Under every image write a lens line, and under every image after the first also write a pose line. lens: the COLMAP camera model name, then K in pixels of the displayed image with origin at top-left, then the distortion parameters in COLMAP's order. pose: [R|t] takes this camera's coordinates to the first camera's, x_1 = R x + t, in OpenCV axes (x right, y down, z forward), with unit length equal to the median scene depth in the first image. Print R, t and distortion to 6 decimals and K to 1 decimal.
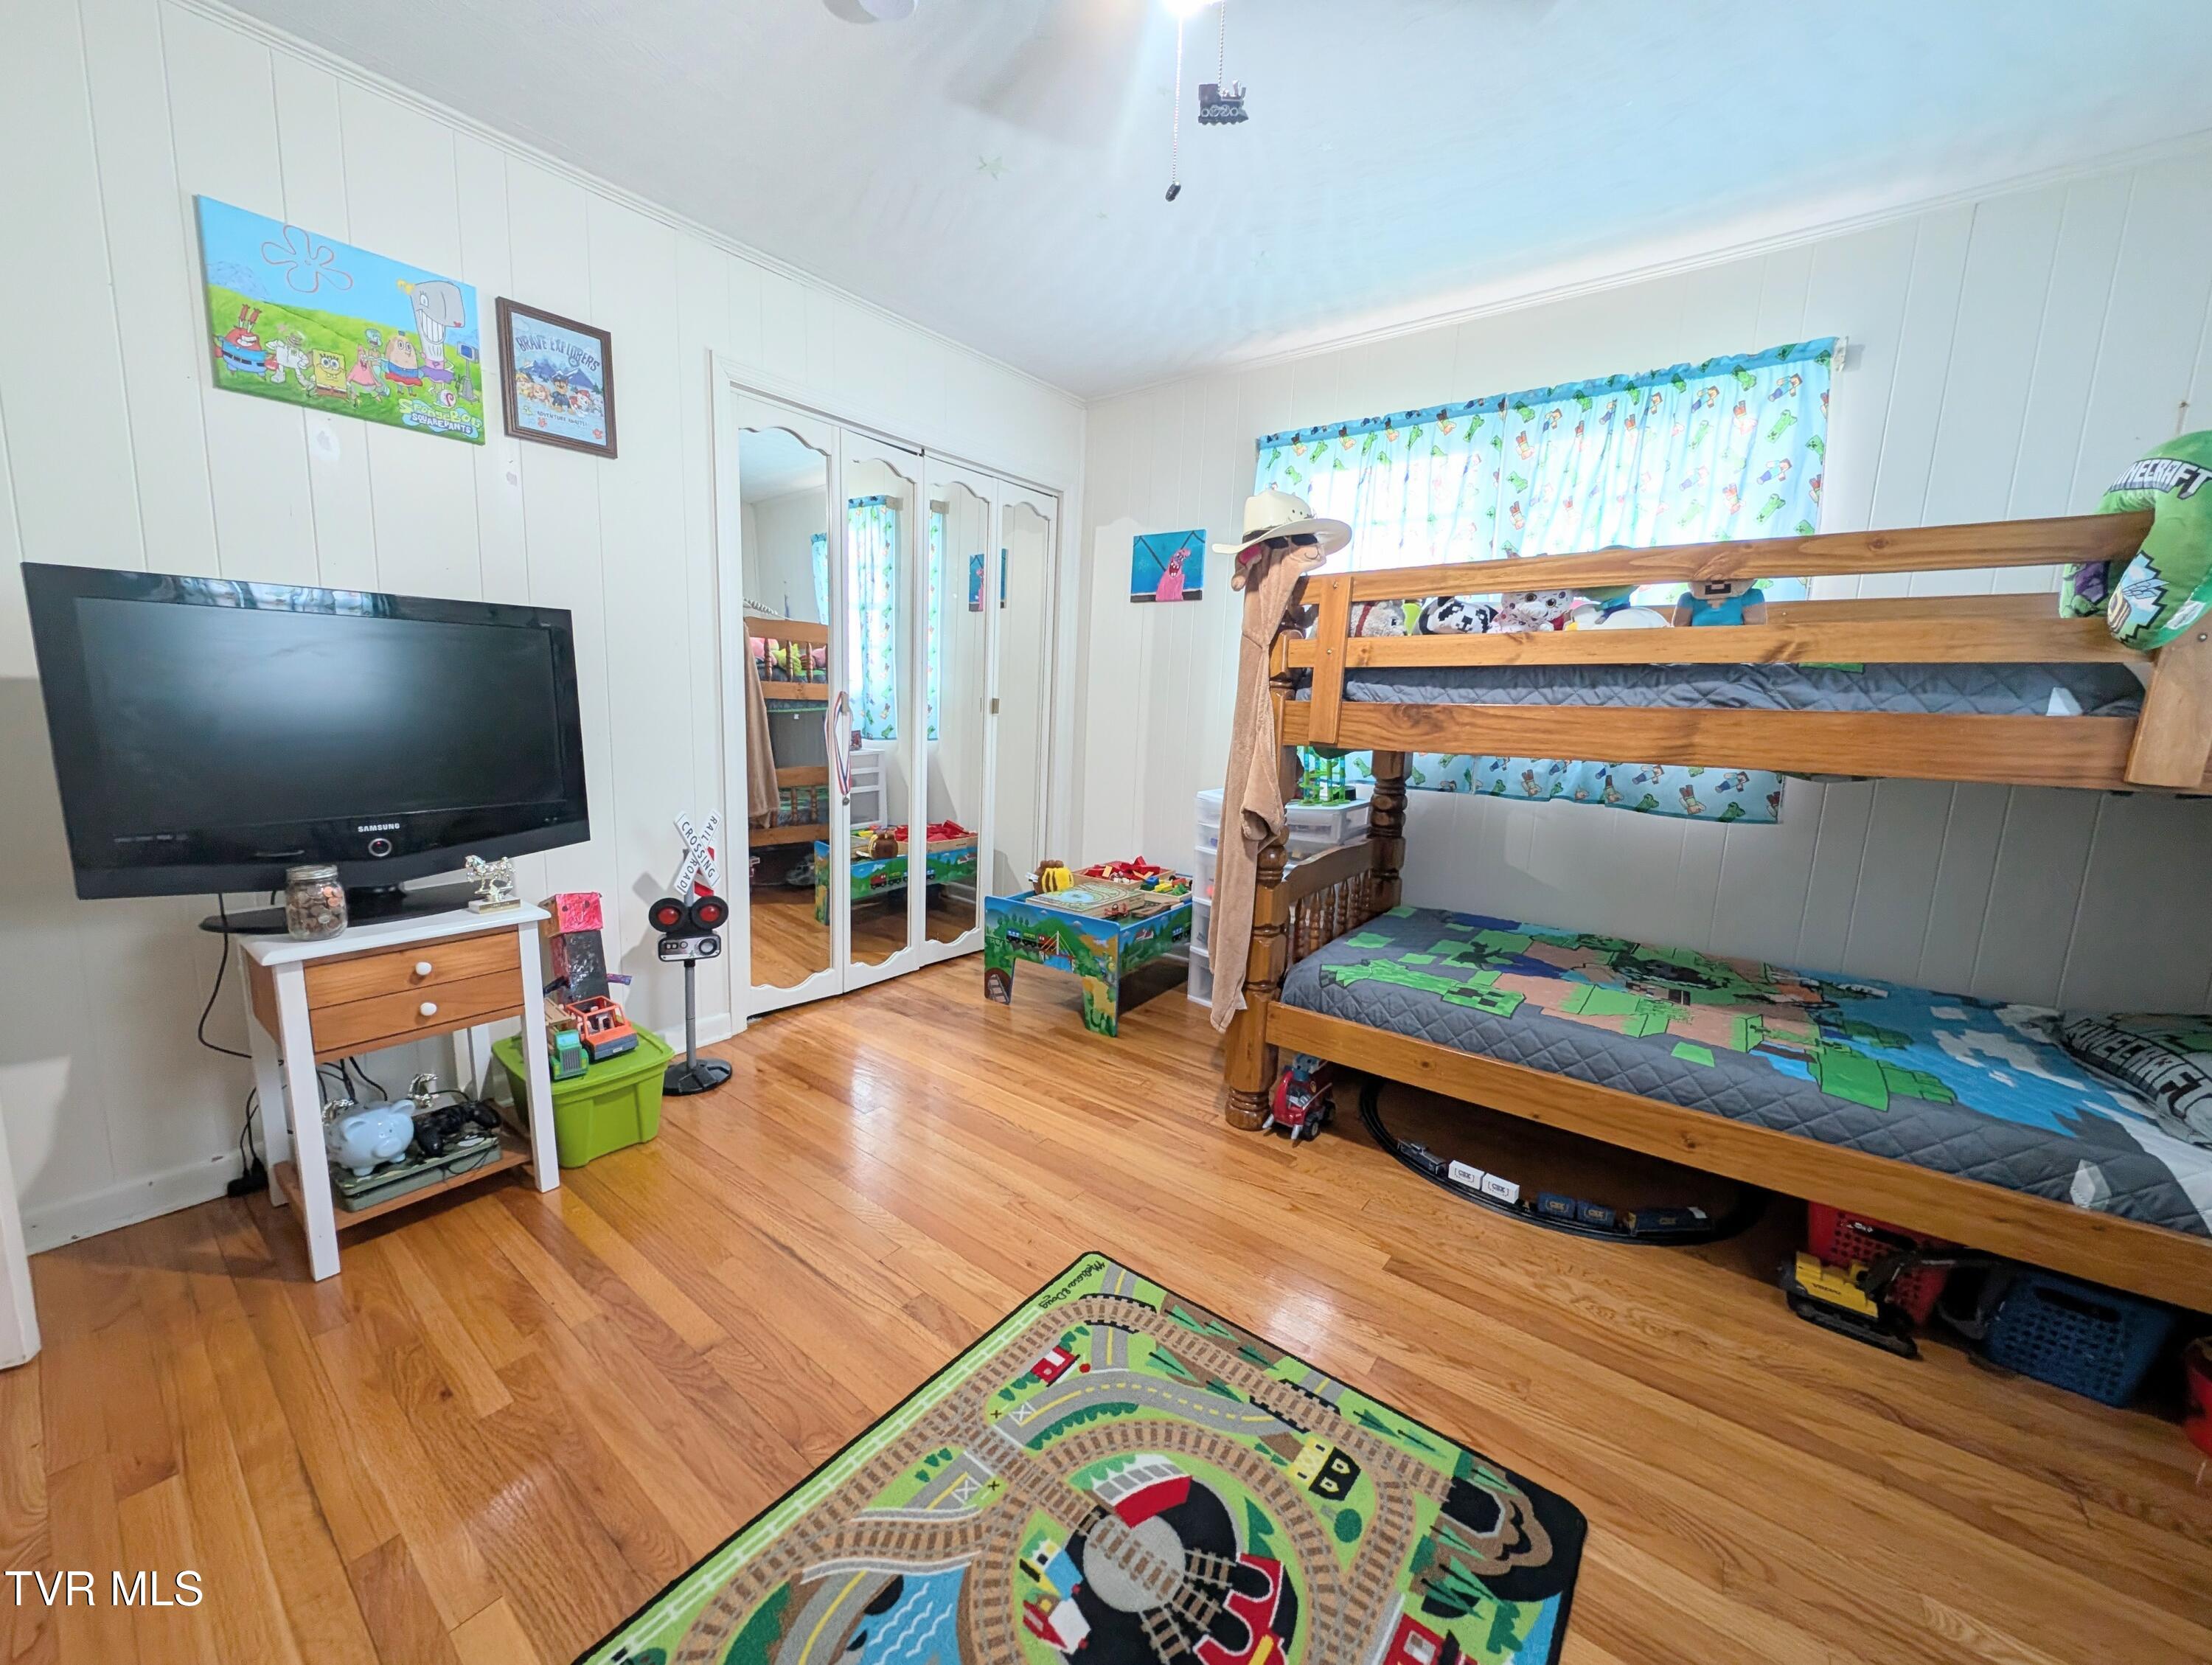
lens RADIAL K [[833.5, 0, 1102.8], [0, 833.5, 825.2], [0, 0, 1]] dist [0.008037, -0.003925]
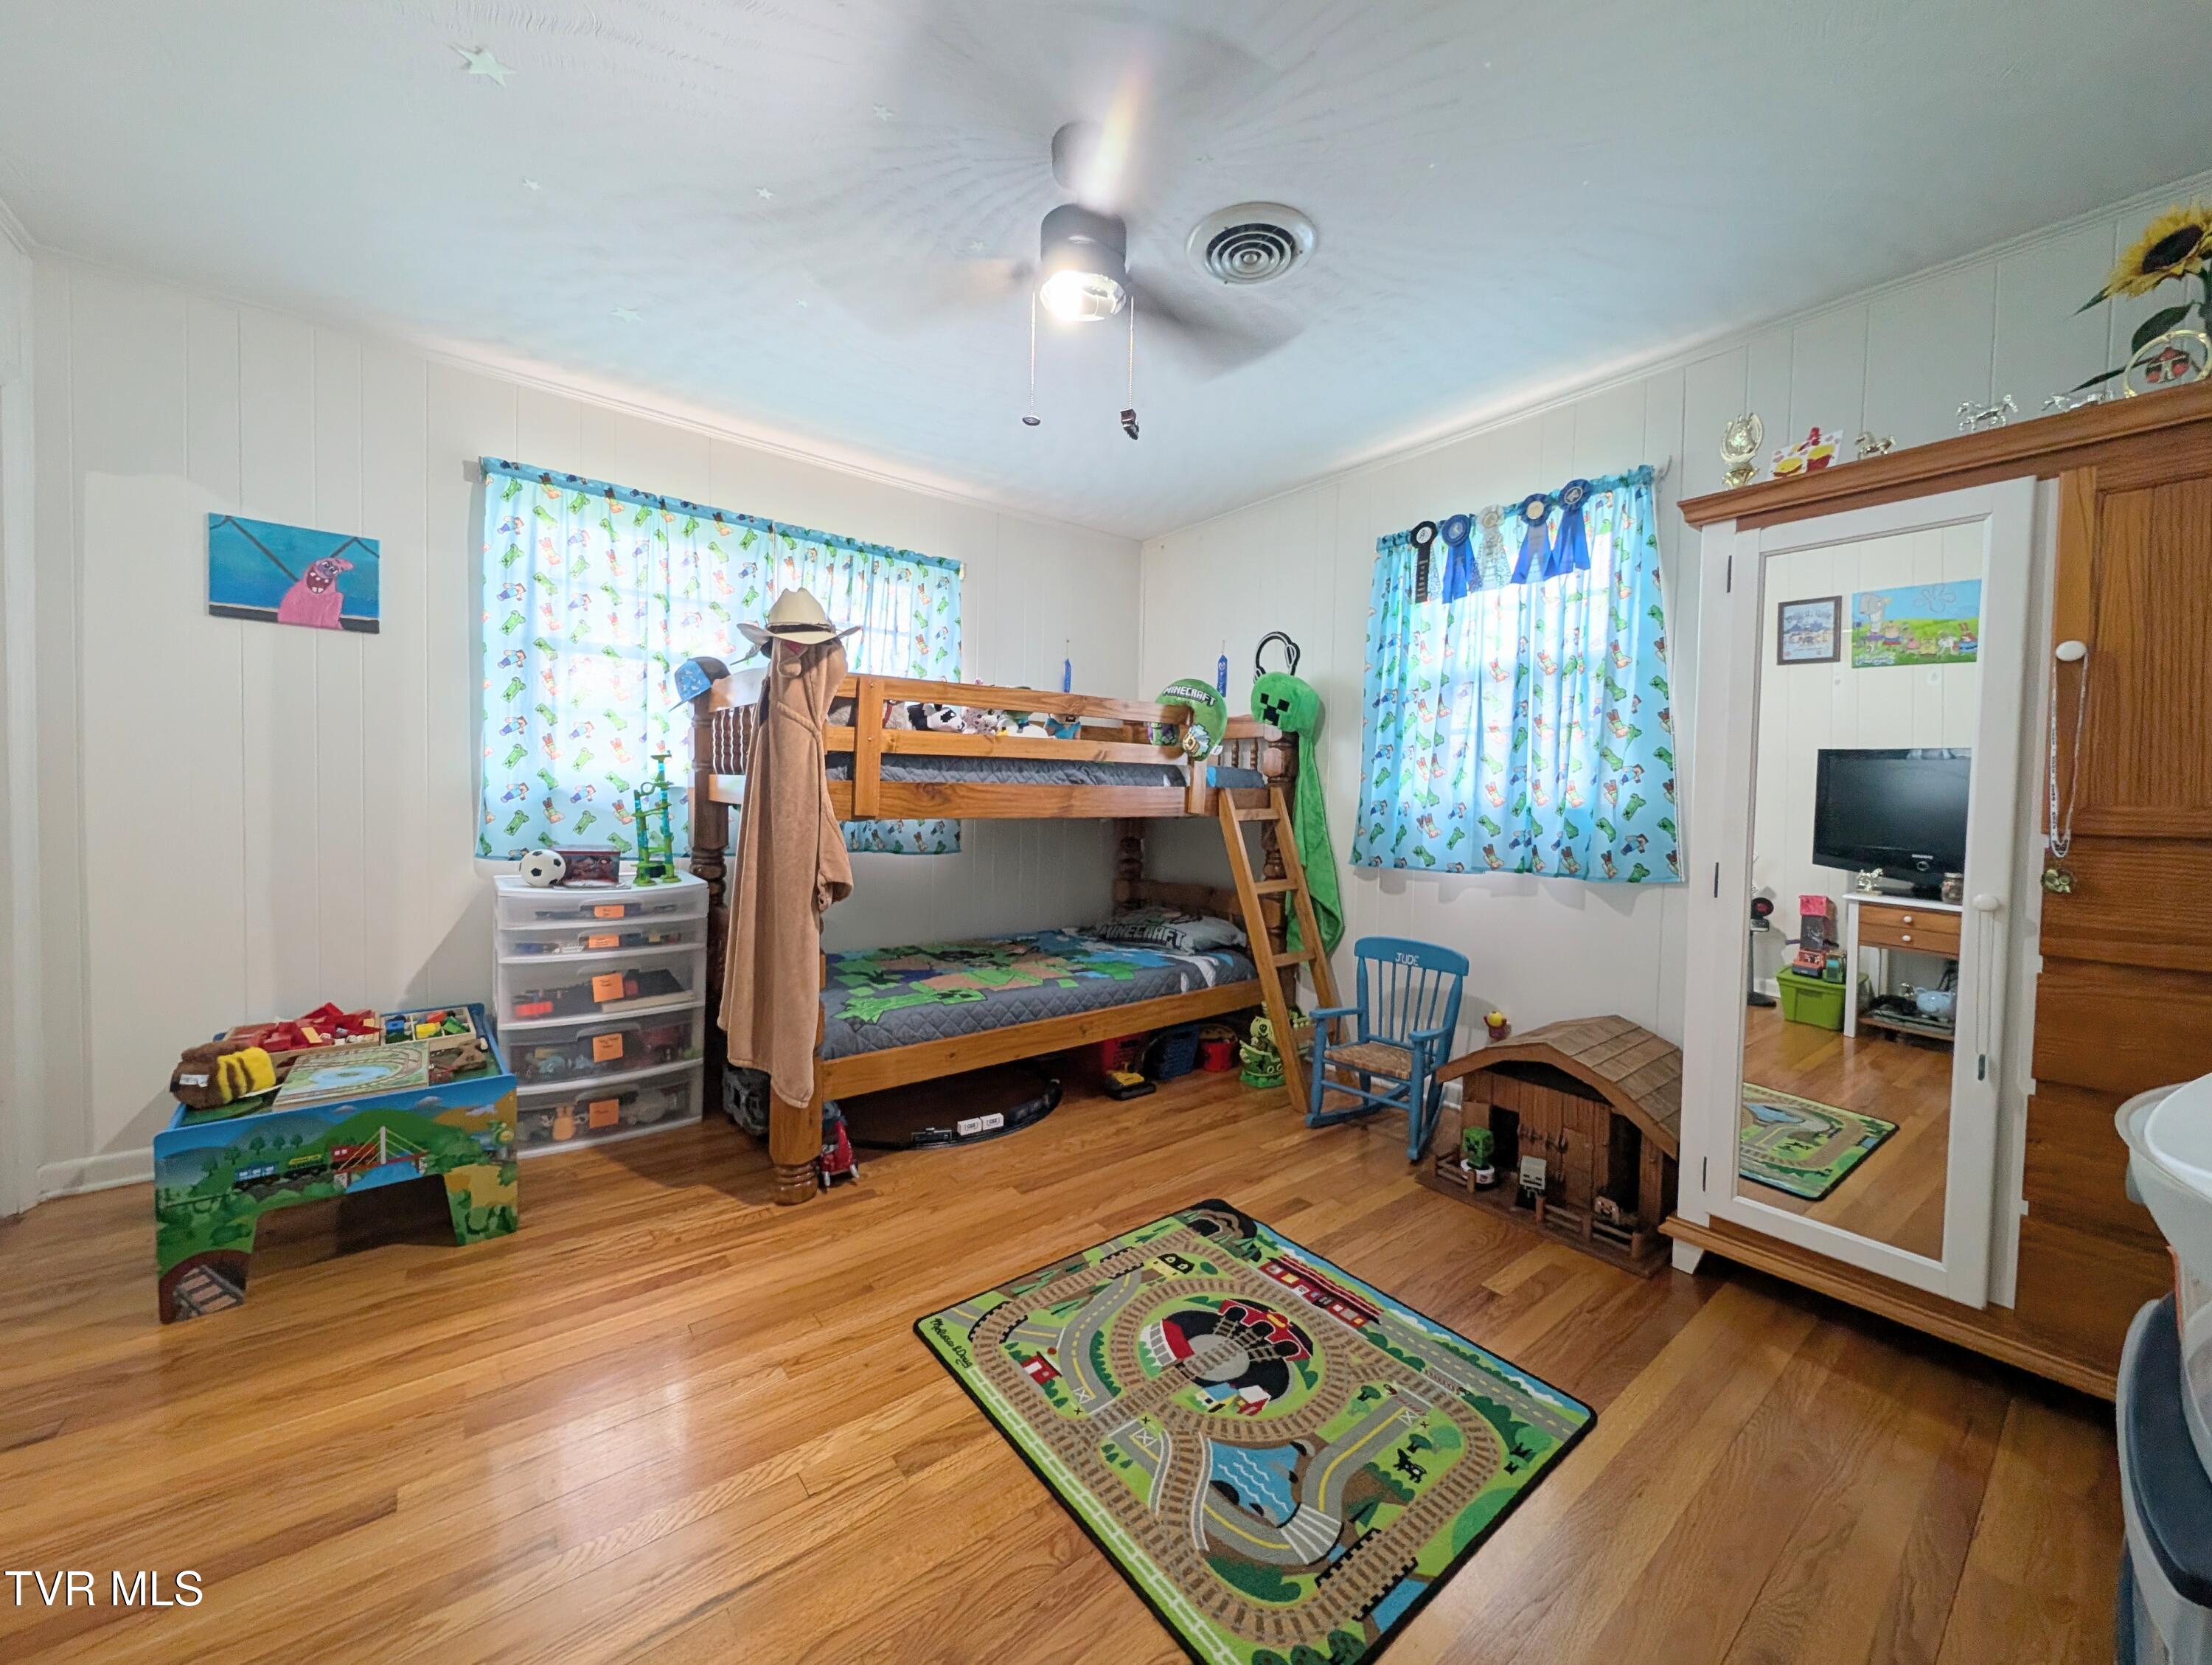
lens RADIAL K [[833.5, 0, 1105.1], [0, 833.5, 824.1], [0, 0, 1]] dist [0.008037, -0.003925]
pose [[0.247065, -0.064357, 0.966859, -1.004194], [0.128080, 0.991206, 0.033249, -0.108073], [-0.960497, 0.115621, 0.253135, 0.498122]]
